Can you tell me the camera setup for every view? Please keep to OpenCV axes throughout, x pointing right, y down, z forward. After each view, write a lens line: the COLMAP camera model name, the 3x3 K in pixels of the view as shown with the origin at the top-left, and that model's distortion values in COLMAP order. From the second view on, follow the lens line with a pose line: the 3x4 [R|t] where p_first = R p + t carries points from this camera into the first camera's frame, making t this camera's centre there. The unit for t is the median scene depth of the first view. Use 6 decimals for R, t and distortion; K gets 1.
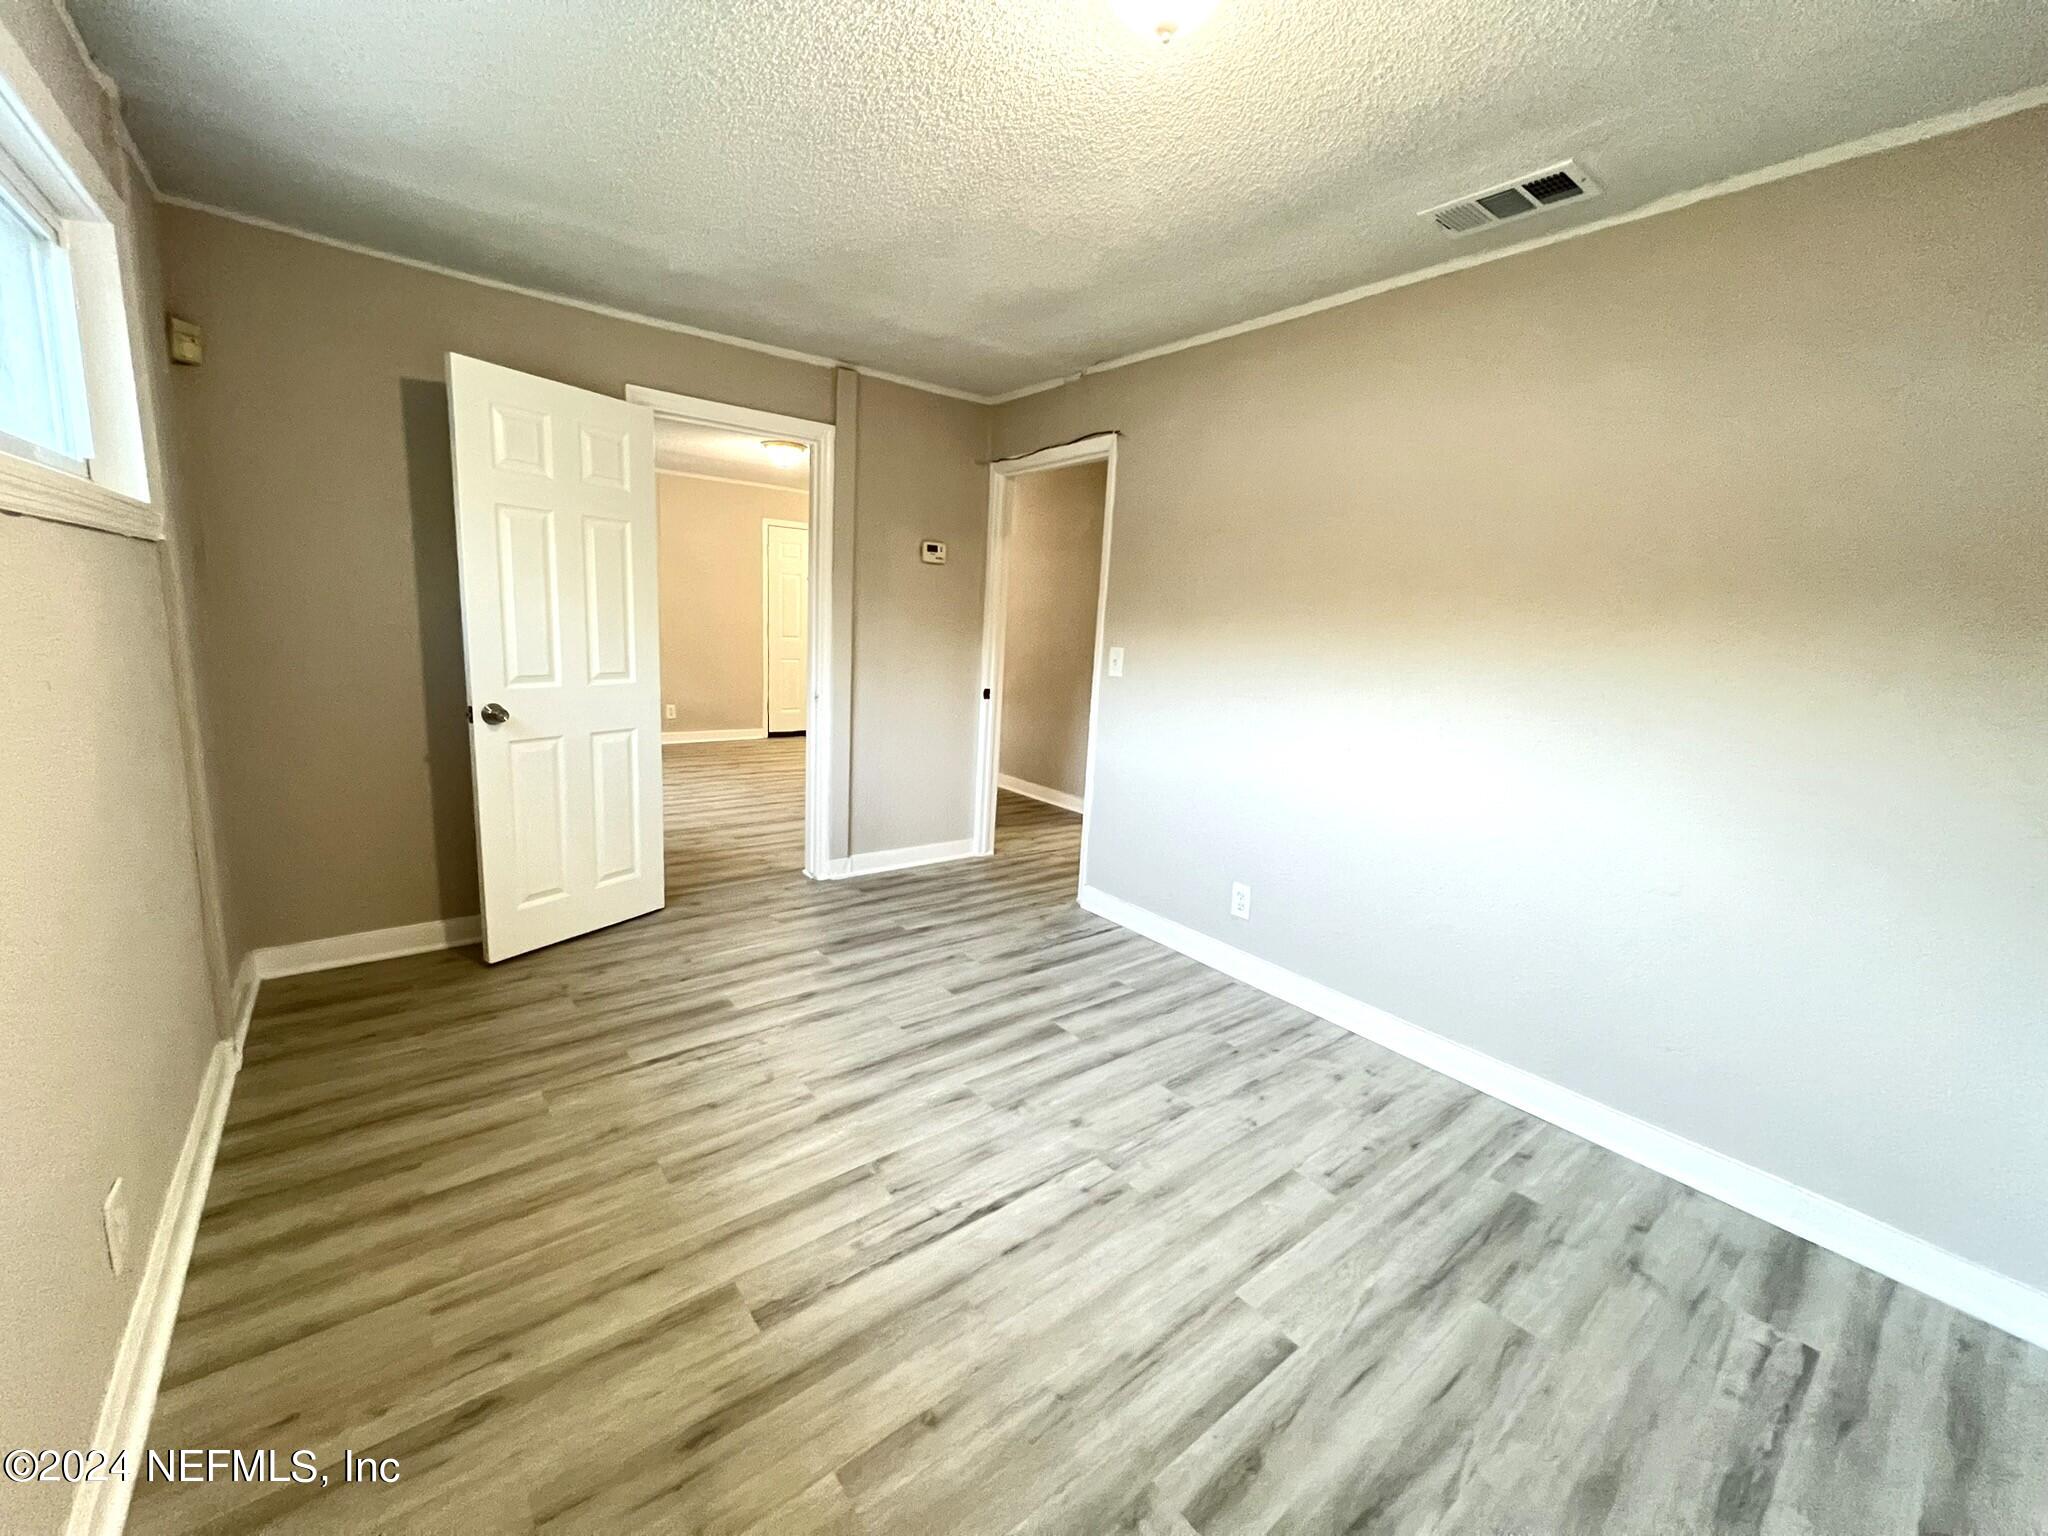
lens RADIAL K [[817.3, 0, 1021.8], [0, 817.3, 761.4], [0, 0, 1]] dist [0.001094, 0.000386]
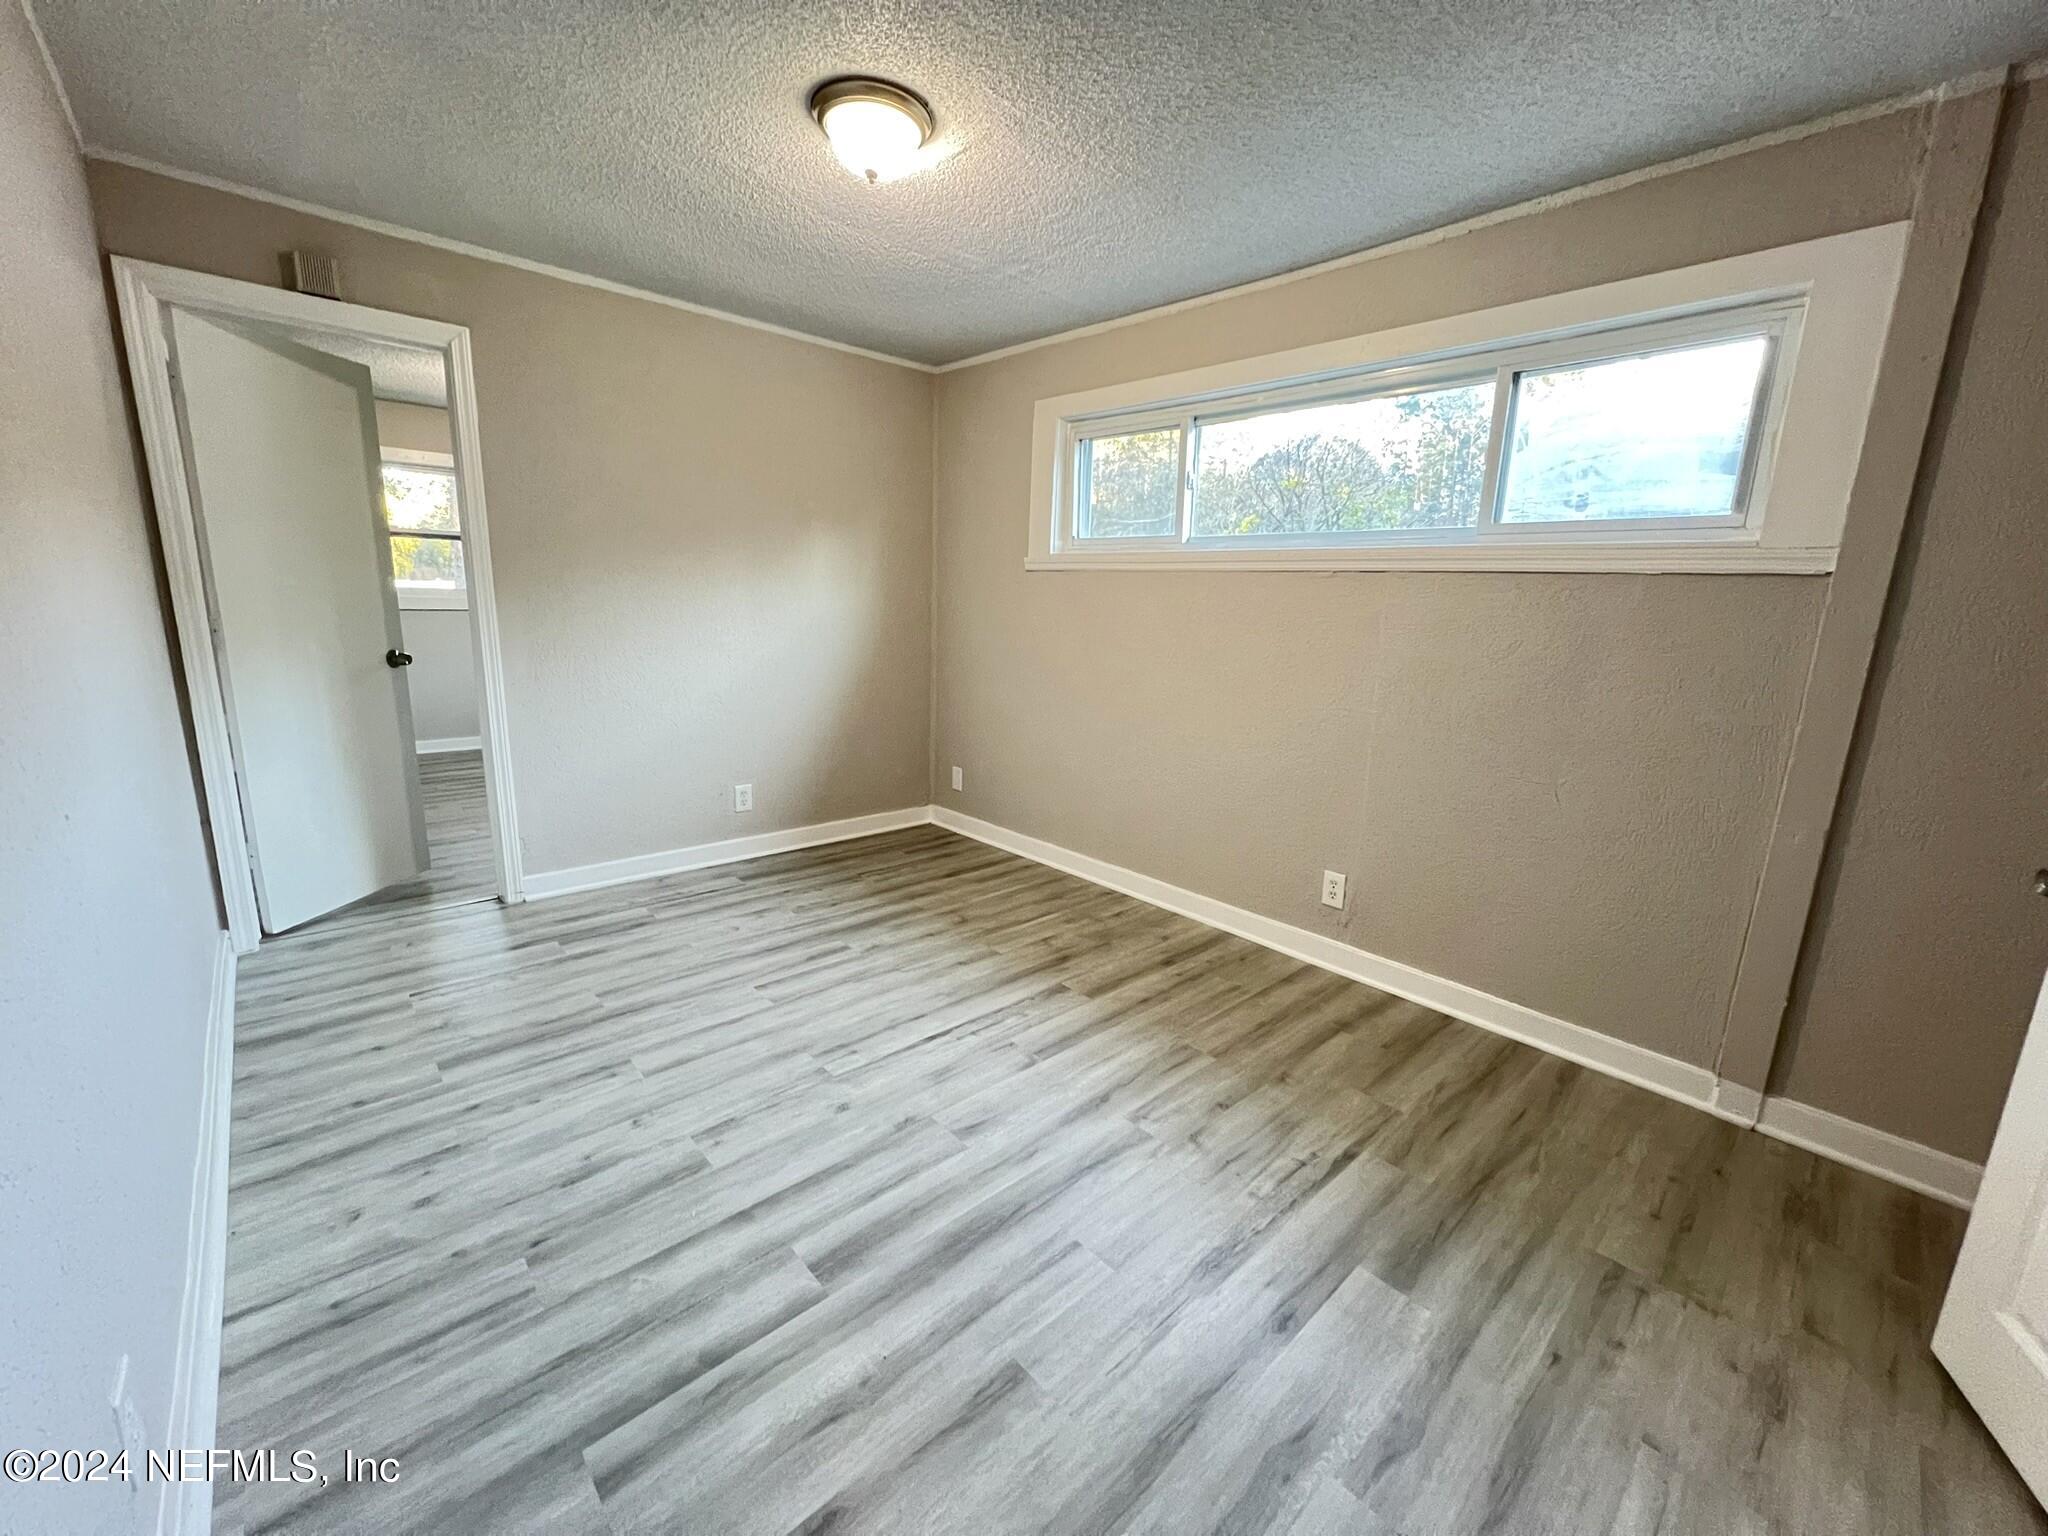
lens RADIAL K [[817.3, 0, 1021.8], [0, 817.3, 761.4], [0, 0, 1]] dist [0.001094, 0.000386]
pose [[-0.993599, -0.071538, -0.087431, -0.027709], [-0.098727, 0.926055, 0.364247, -0.293783], [0.054909, 0.370547, -0.927189, 1.765636]]
